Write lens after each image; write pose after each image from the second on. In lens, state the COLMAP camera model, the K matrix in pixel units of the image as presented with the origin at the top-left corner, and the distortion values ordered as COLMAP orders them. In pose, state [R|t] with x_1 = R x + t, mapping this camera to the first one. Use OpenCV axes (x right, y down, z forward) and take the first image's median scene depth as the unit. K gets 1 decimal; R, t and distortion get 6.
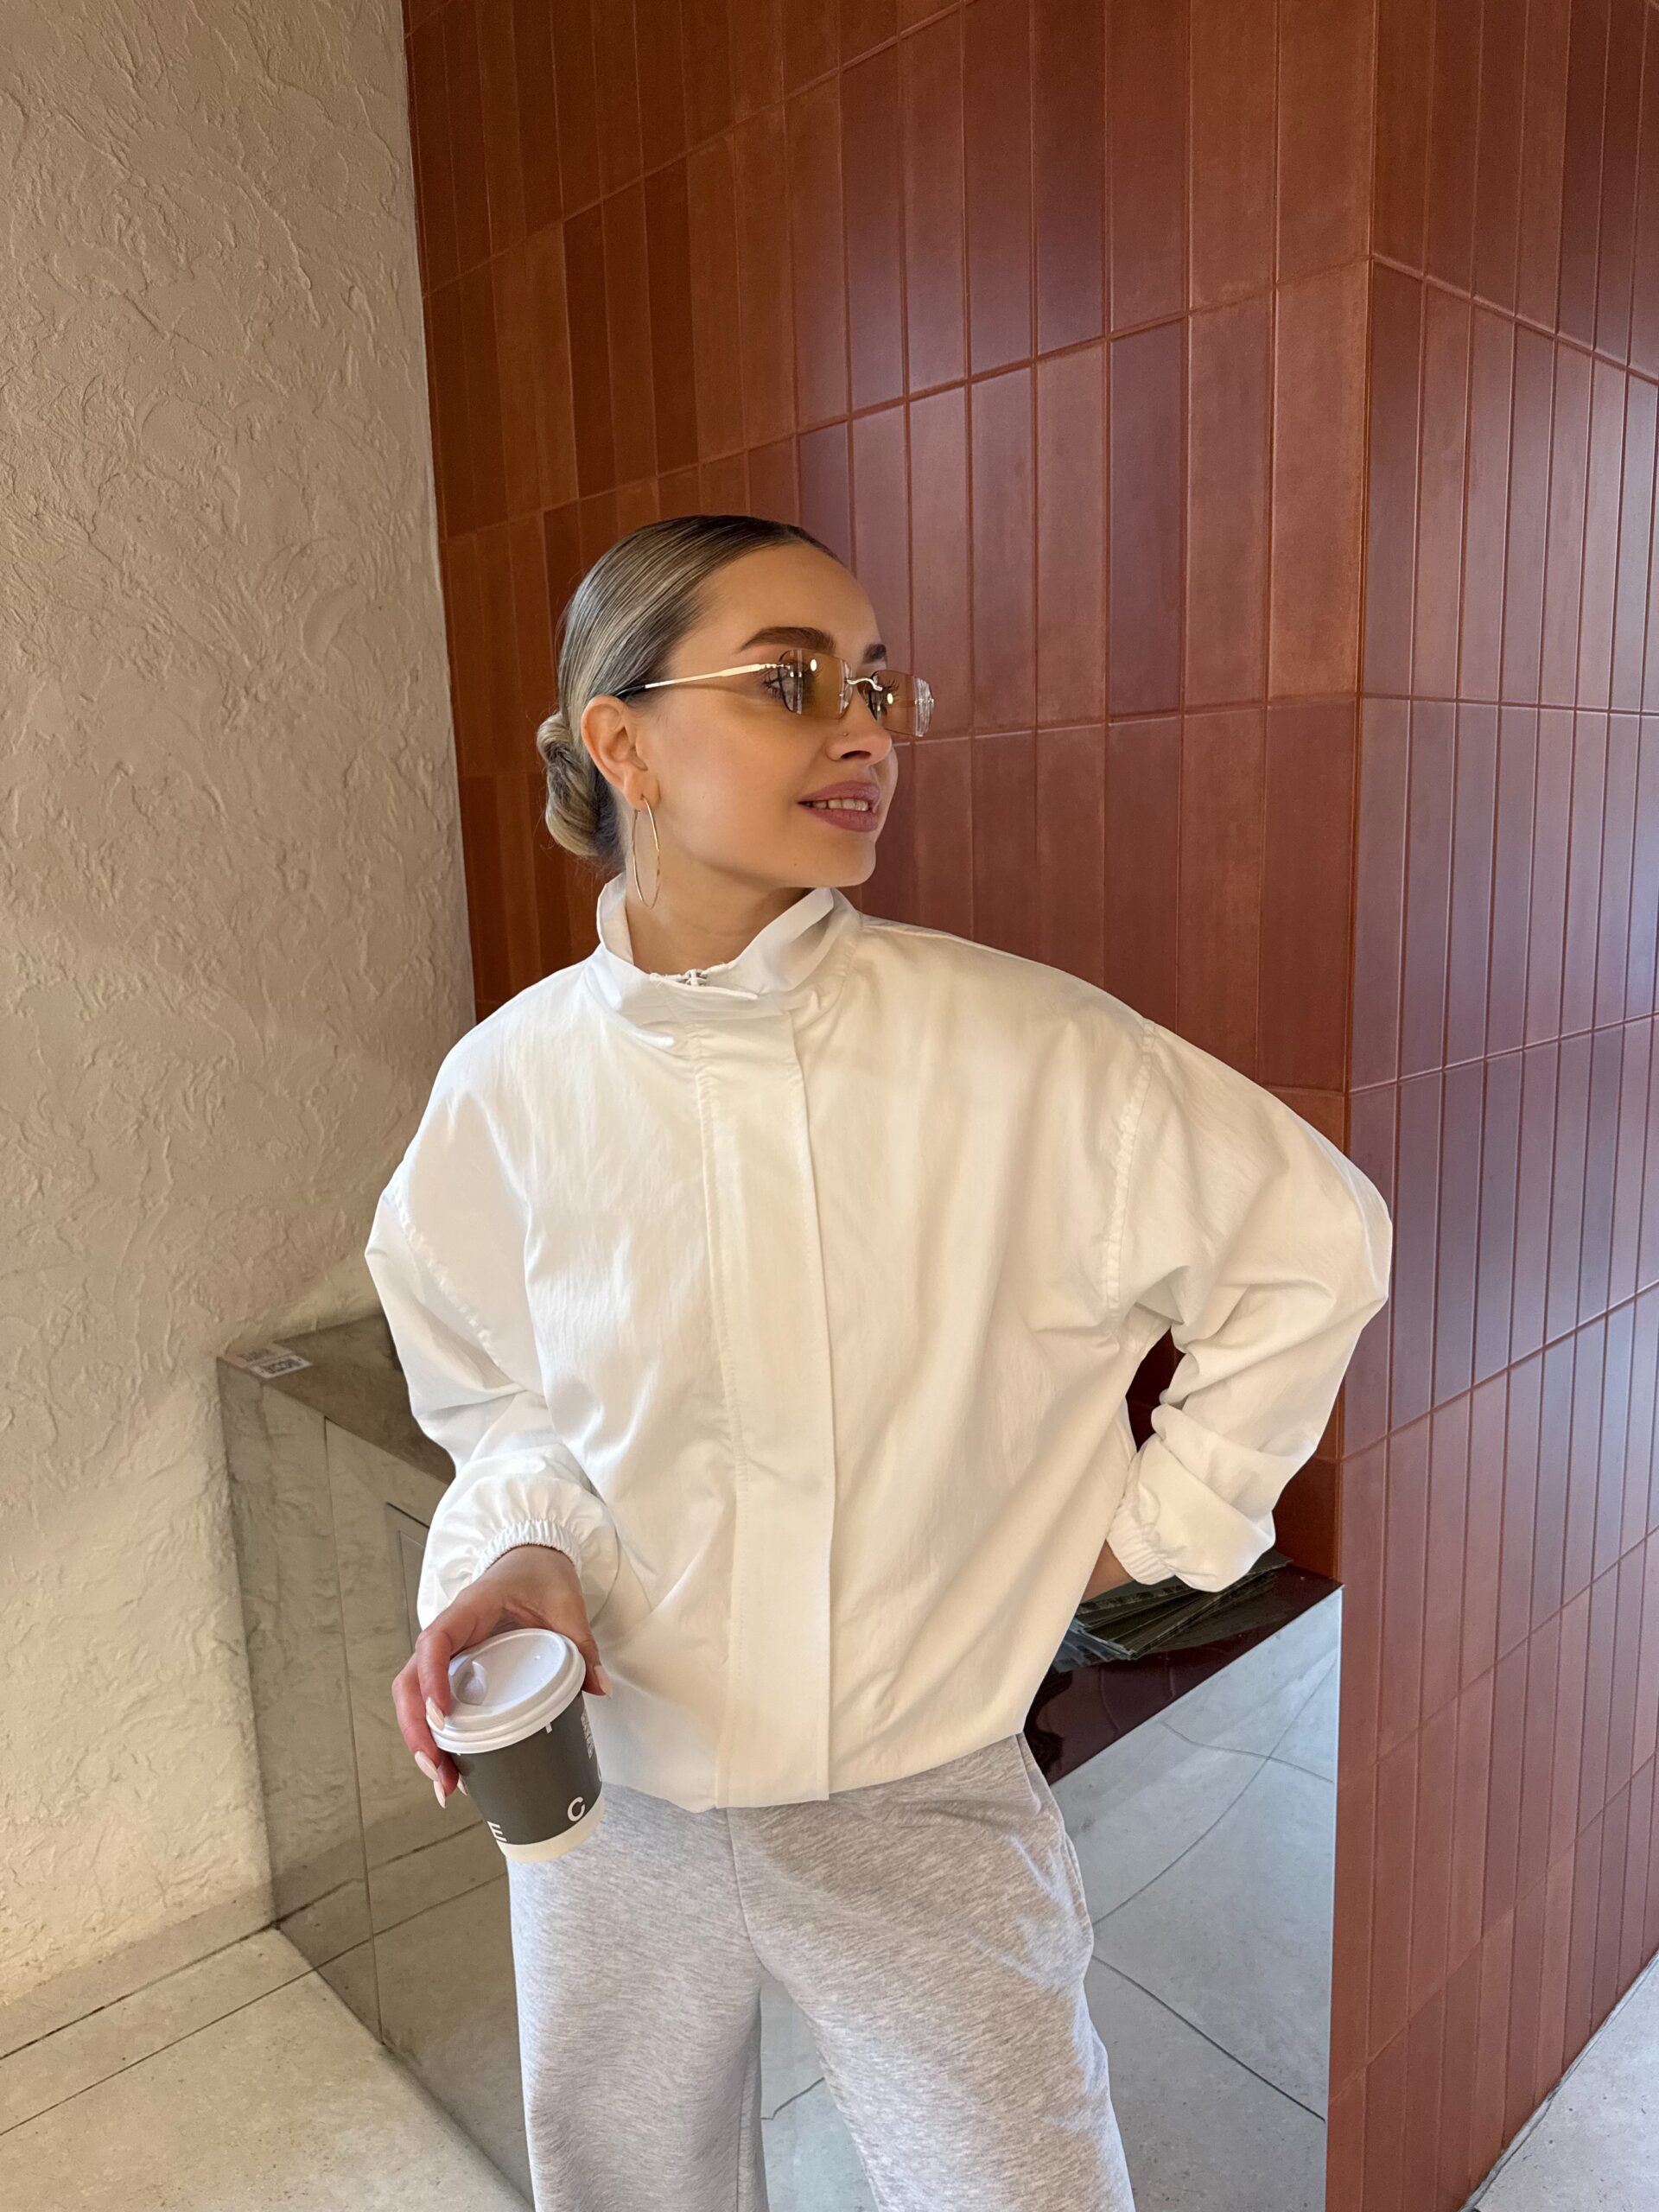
lens RADIAL K [[1583.5, 0, 842.7], [0, 1583.5, 1099.1], [0, 0, 1]] dist [-0.000526, -0.023286]
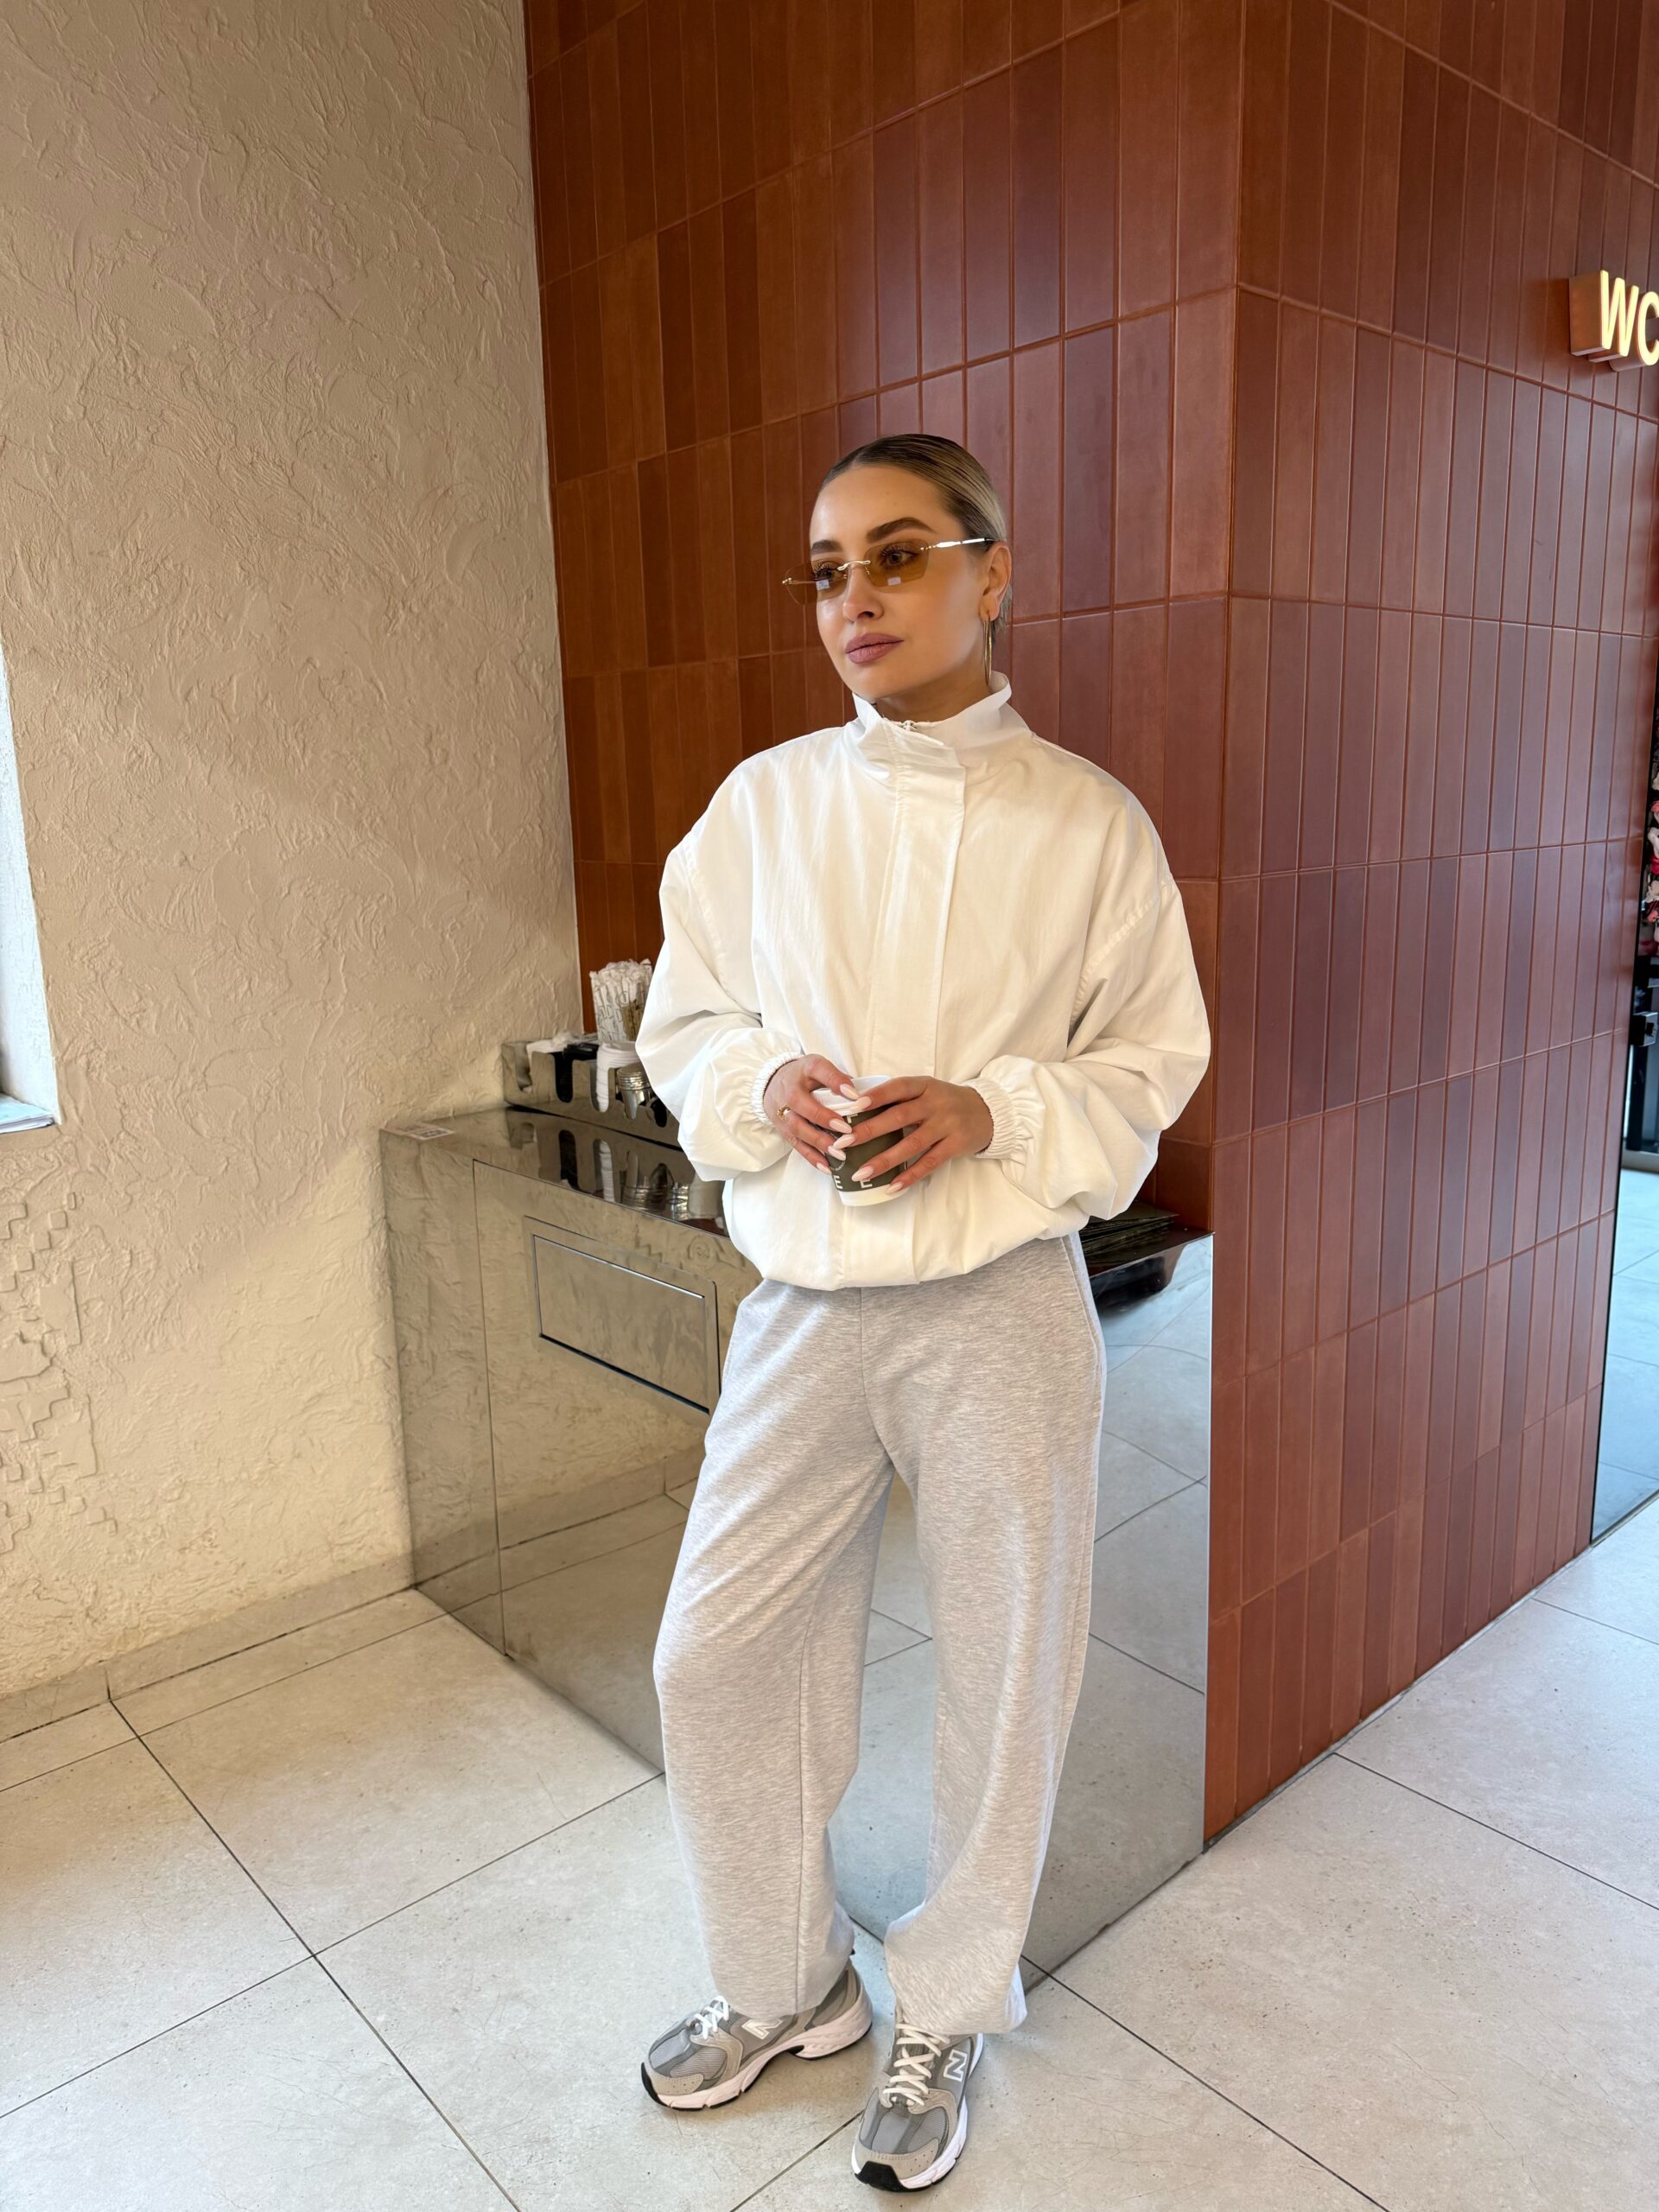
lens RADIAL K [[1583.5, 0, 842.5], [0, 1583.5, 1101.0], [0, 0, 1]] dist [-0.000526, -0.023286]
pose [[0.999681, 0.011409, -0.022546, 0.009389], [-0.010759, 0.999529, 0.028745, 0.105441], [0.022863, -0.028493, 0.999332, -0.287069]]
